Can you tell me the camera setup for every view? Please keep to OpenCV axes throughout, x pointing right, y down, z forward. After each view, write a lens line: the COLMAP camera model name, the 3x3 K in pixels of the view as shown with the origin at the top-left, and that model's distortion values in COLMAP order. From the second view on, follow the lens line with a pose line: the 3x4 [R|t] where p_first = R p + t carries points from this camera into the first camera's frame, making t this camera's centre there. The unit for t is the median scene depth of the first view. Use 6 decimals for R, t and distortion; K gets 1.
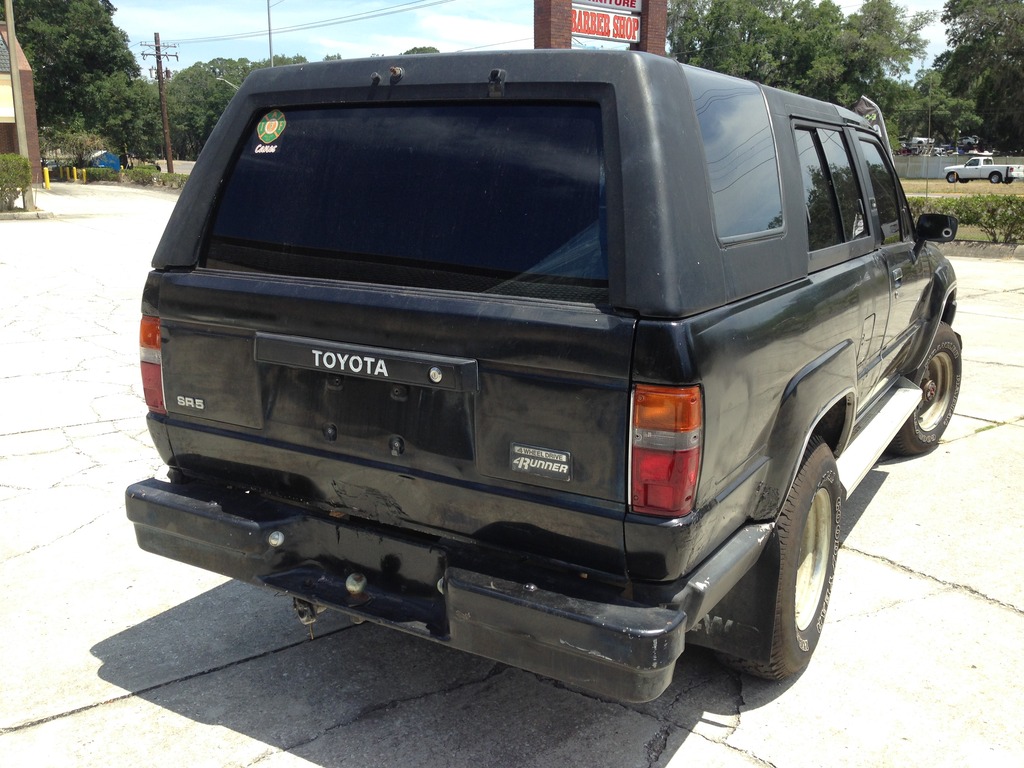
lens RADIAL K [[936.2, 0, 512.0], [0, 936.2, 384.0], [0, 0, 1]] dist [0.114359, -0.215705]
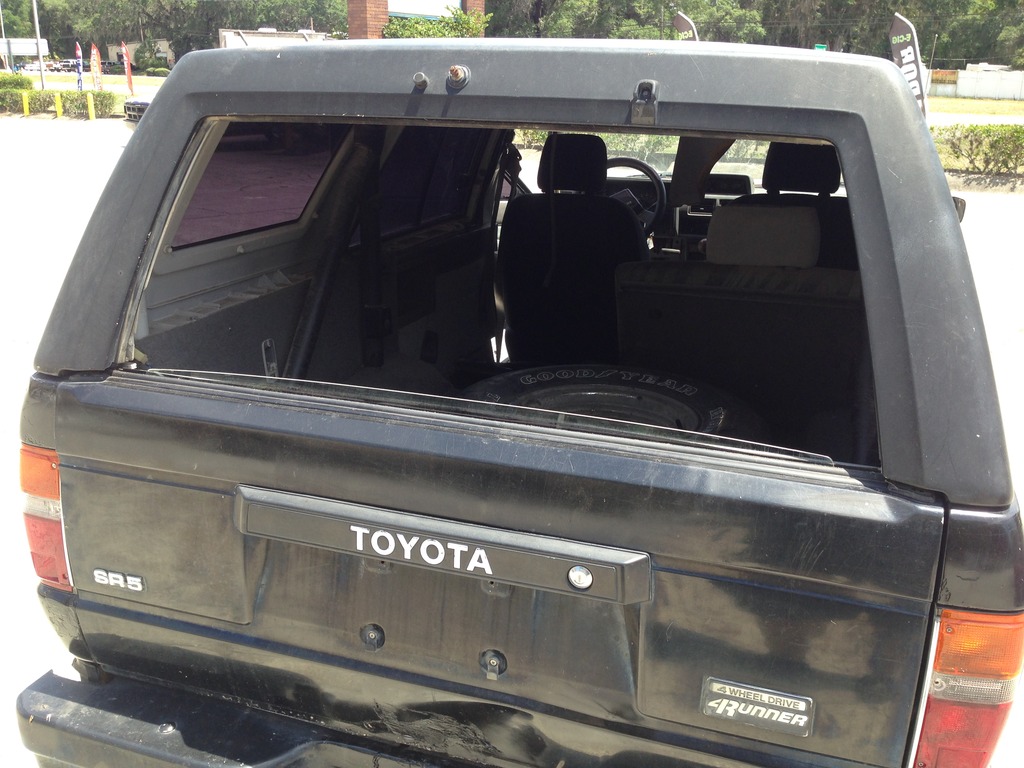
lens RADIAL K [[936.2, 0, 512.0], [0, 936.2, 384.0], [0, 0, 1]] dist [0.114359, -0.215705]
pose [[0.978369, -0.054737, 0.199496, -0.231386], [0.037759, 0.995410, 0.087939, -0.185051], [-0.203394, -0.078505, 0.975945, 0.378702]]
